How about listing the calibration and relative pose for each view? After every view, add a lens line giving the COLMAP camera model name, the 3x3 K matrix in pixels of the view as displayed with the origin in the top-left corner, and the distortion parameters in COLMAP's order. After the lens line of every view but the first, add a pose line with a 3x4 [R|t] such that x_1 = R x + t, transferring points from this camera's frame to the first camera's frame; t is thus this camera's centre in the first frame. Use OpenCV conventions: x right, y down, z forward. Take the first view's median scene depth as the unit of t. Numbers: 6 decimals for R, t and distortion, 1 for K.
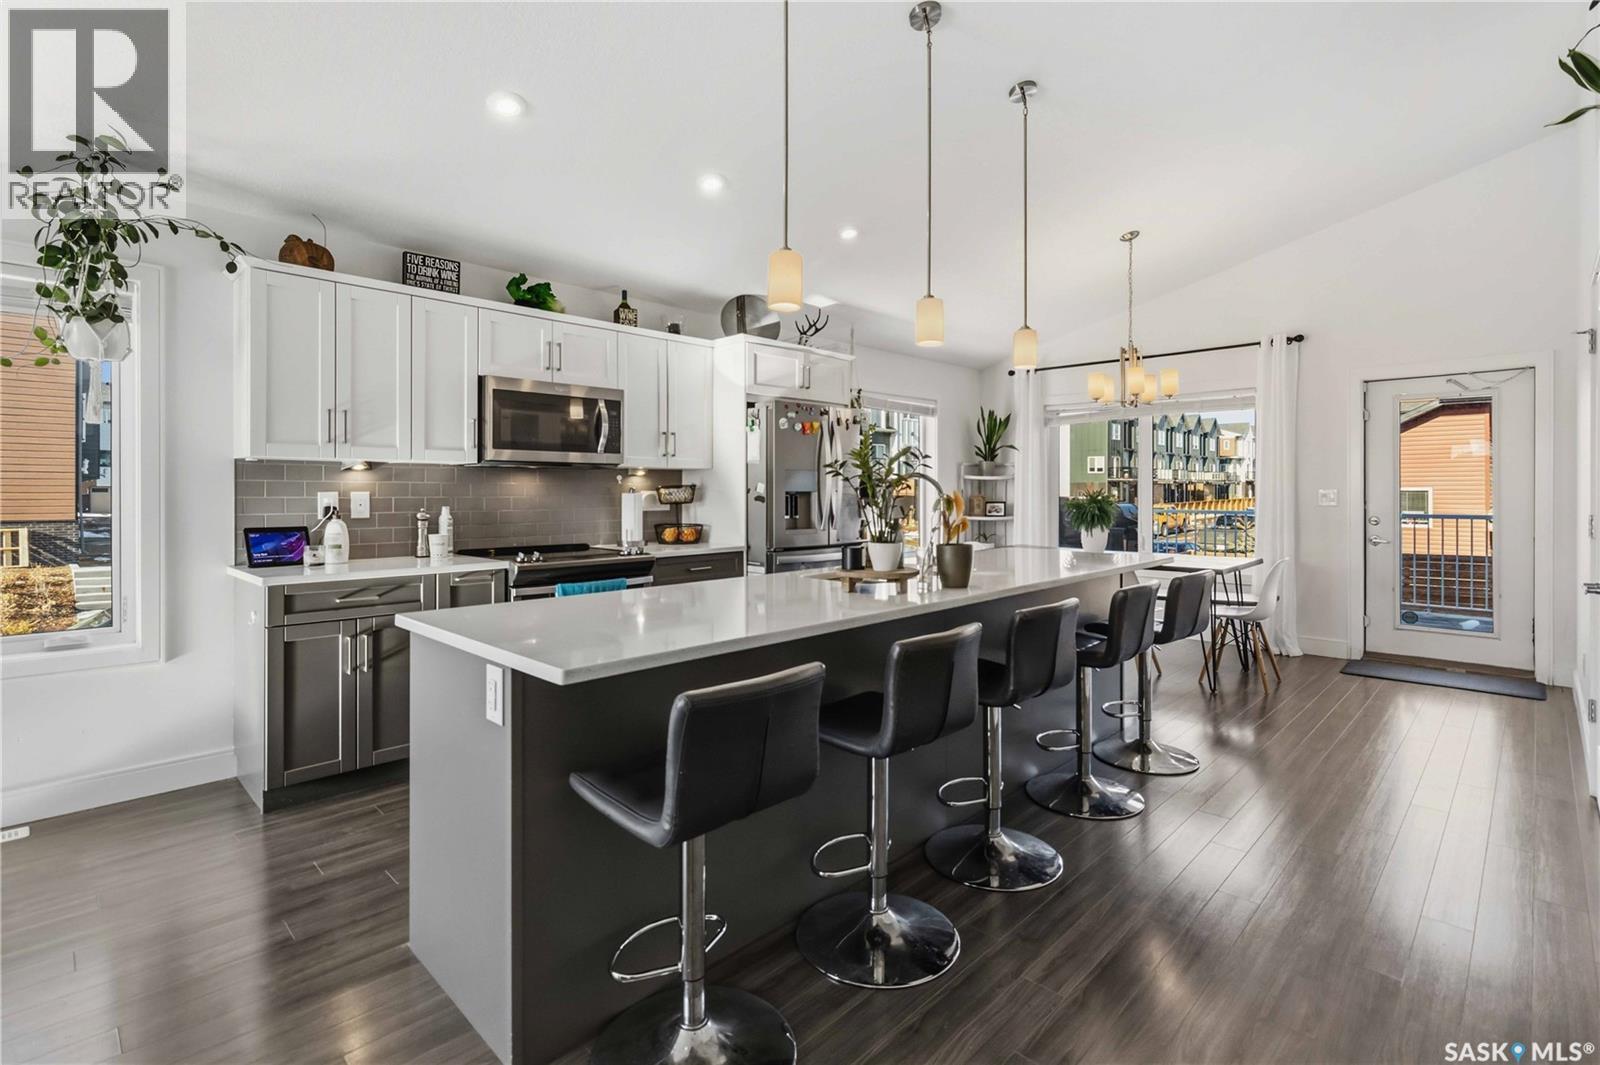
lens RADIAL K [[753.7, 0, 802.9], [0, 753.7, 489.6], [0, 0, 1]] dist [0.003036, -0.000105]
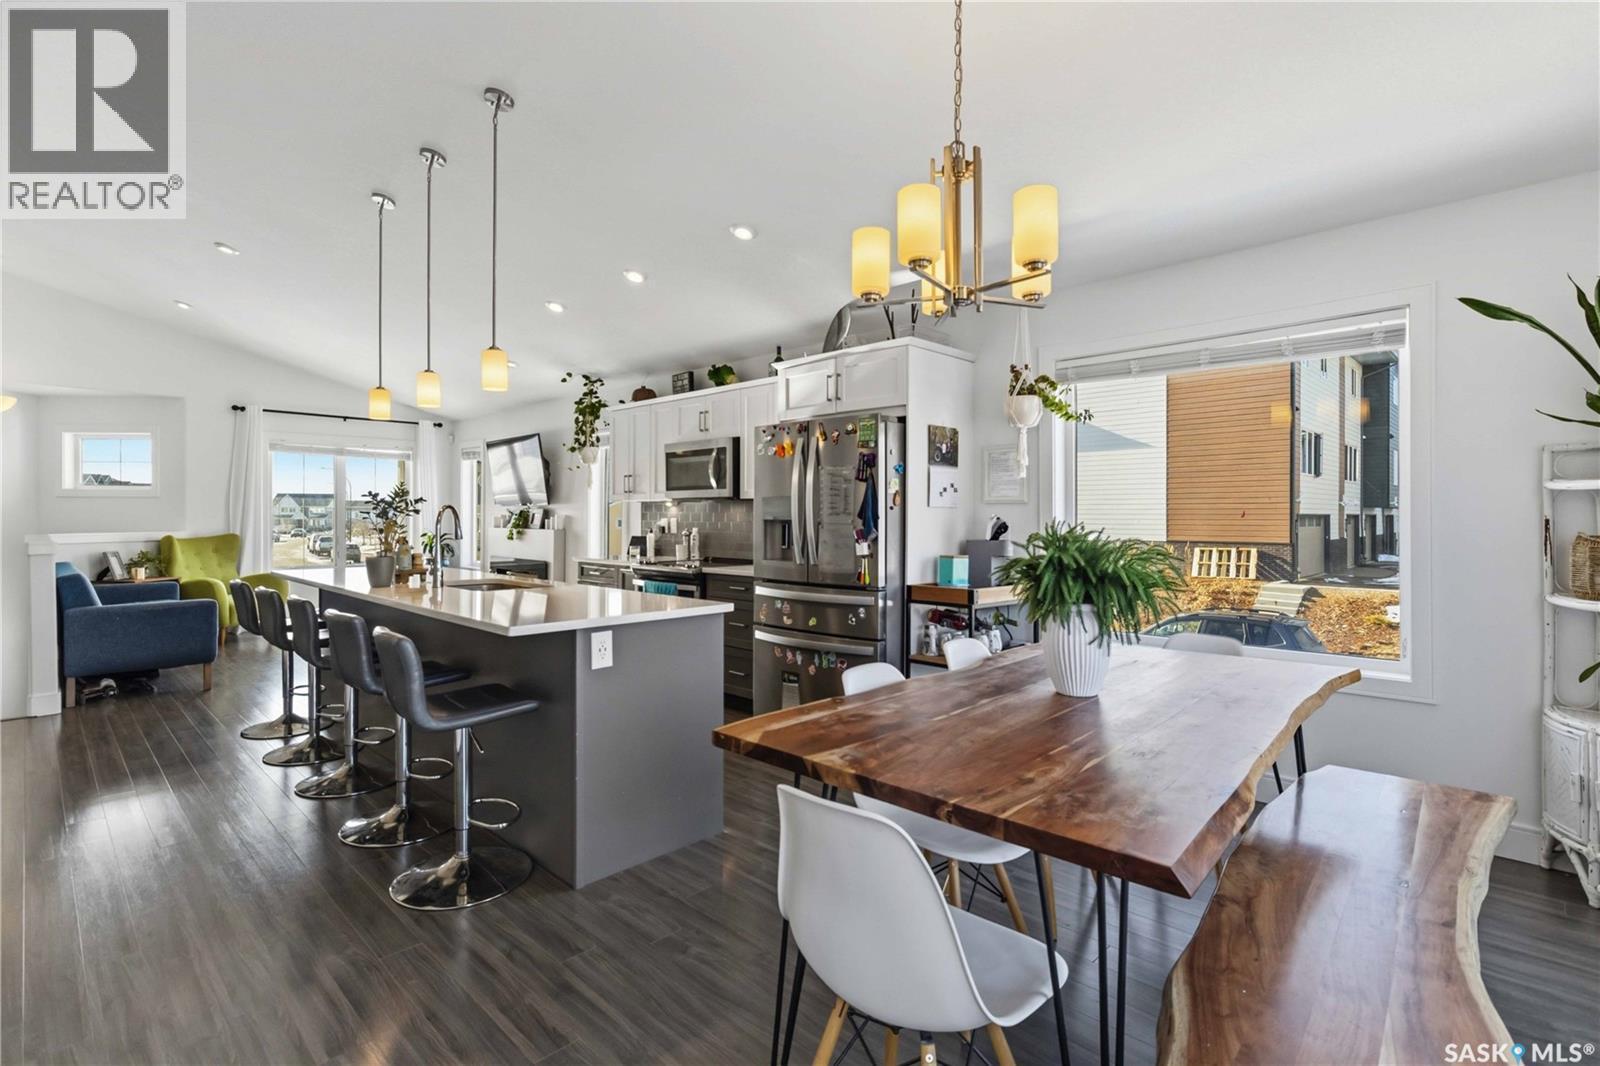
lens RADIAL K [[741.6, 0, 800.7], [0, 741.6, 518.7], [0, 0, 1]] dist [-0.000346, -0.000224]
pose [[0.006814, 0.002842, -0.999973, 1.207917], [-0.001793, 0.999994, 0.002830, -0.001138], [0.999975, 0.001773, 0.006819, 1.361842]]
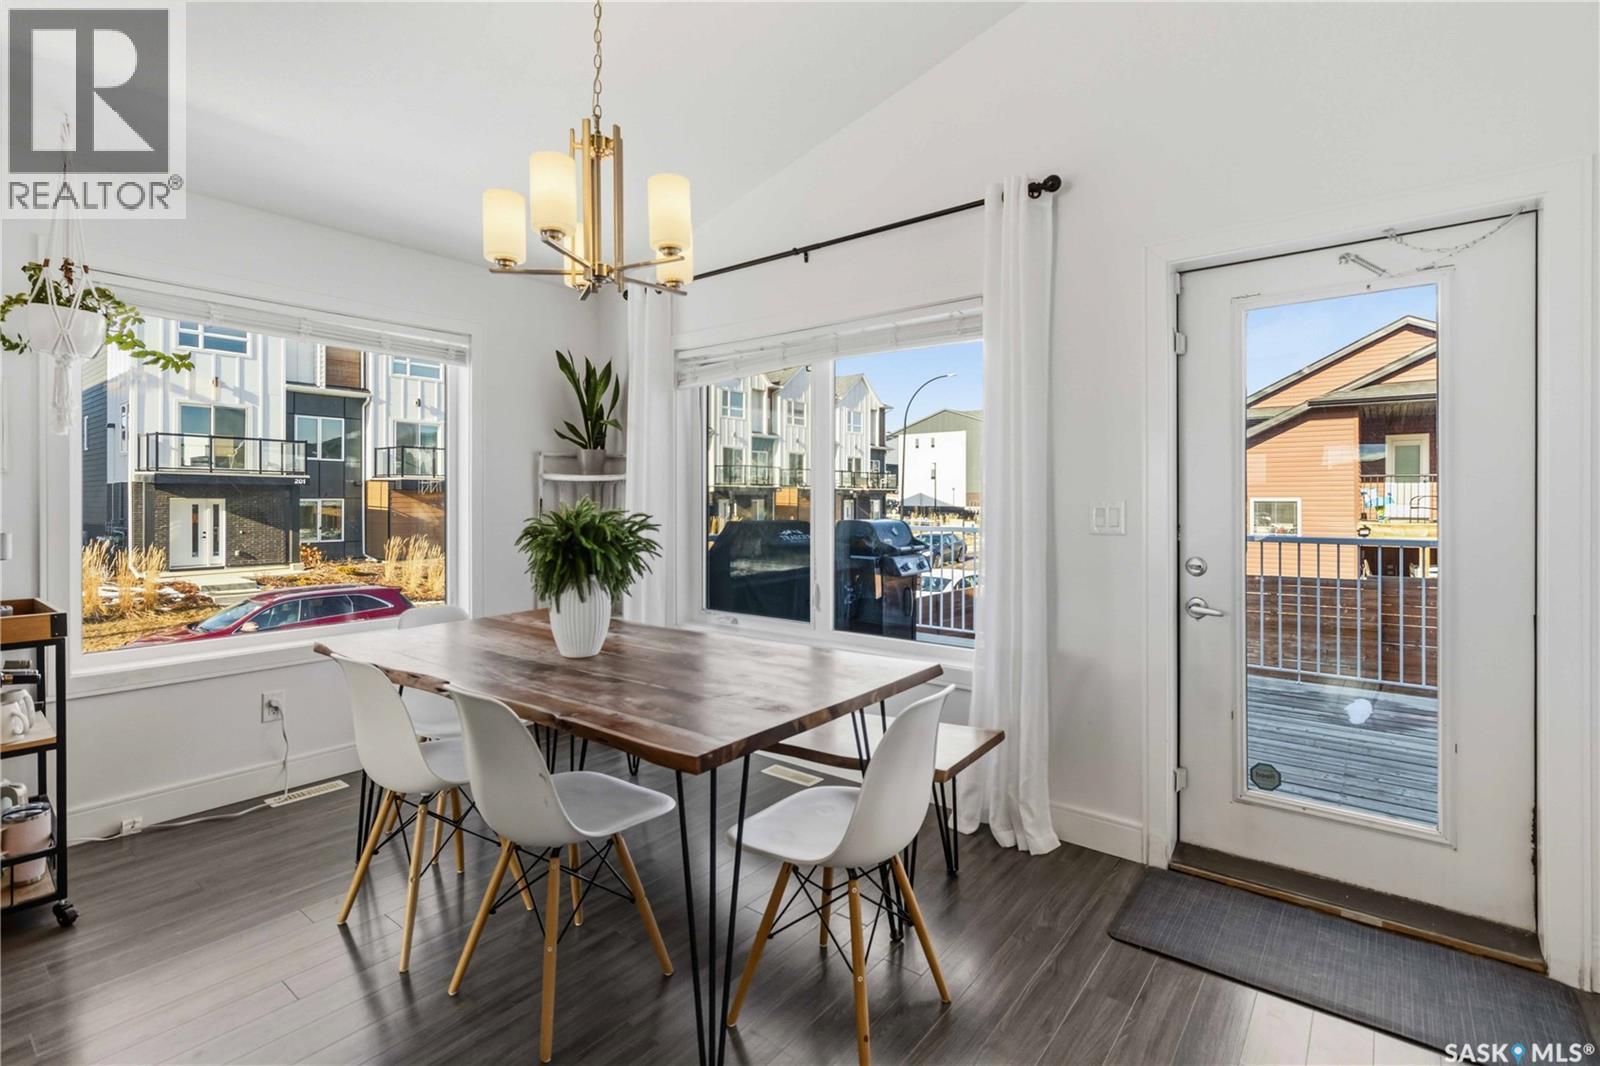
lens RADIAL K [[749.3, 0, 800.1], [0, 749.3, 496.1], [0, 0, 1]] dist [0.005602, 0.000259]
pose [[0.994170, 0.002798, 0.107787, 0.737757], [-0.002425, 0.999991, -0.003590, -0.000635], [-0.107796, 0.003308, 0.994168, 0.897633]]
